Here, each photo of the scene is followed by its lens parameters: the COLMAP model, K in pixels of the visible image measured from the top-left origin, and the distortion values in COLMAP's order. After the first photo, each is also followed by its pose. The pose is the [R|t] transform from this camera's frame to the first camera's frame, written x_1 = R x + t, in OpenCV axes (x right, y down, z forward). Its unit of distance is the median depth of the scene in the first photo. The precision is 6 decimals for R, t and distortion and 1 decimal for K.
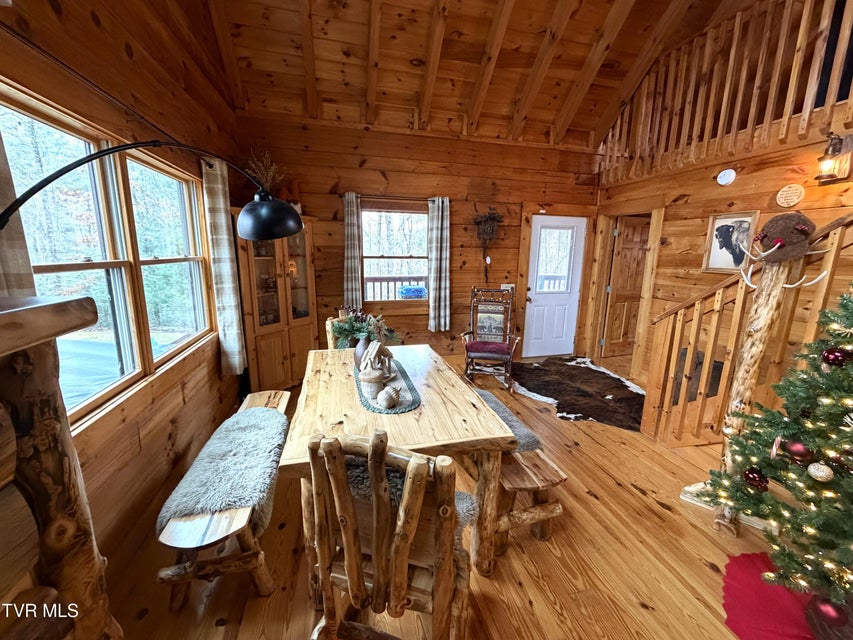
lens RADIAL K [[345.3, 0, 426.2], [0, 345.3, 320.6], [0, 0, 1]] dist [-0.001517, -0.000607]
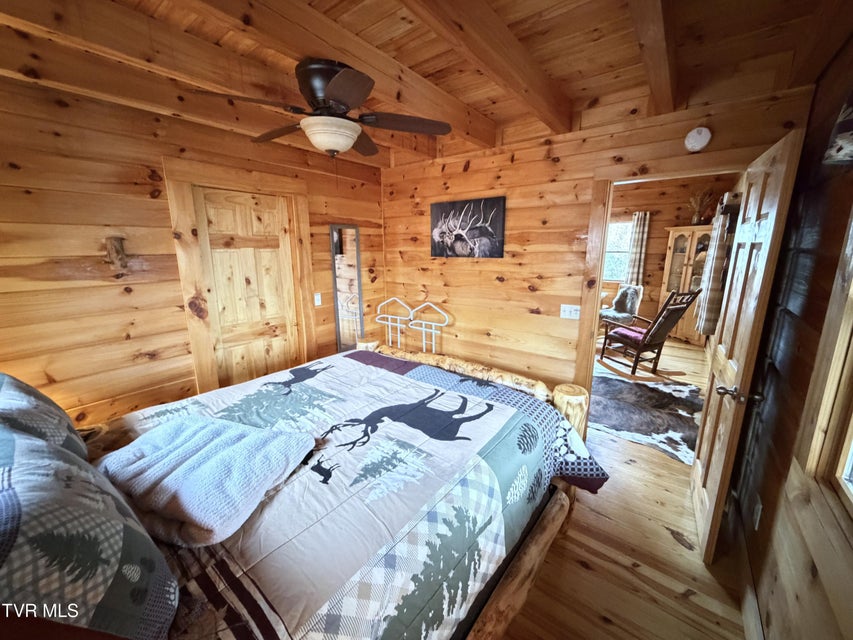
lens RADIAL K [[345.3, 0, 427.4], [0, 345.3, 320.2], [0, 0, 1]] dist [-0.001517, -0.000607]
pose [[-0.785234, 0.121465, -0.607169, 1.120647], [-0.131742, 0.925348, 0.355494, -0.225452], [0.605022, 0.359135, -0.710612, 1.109546]]
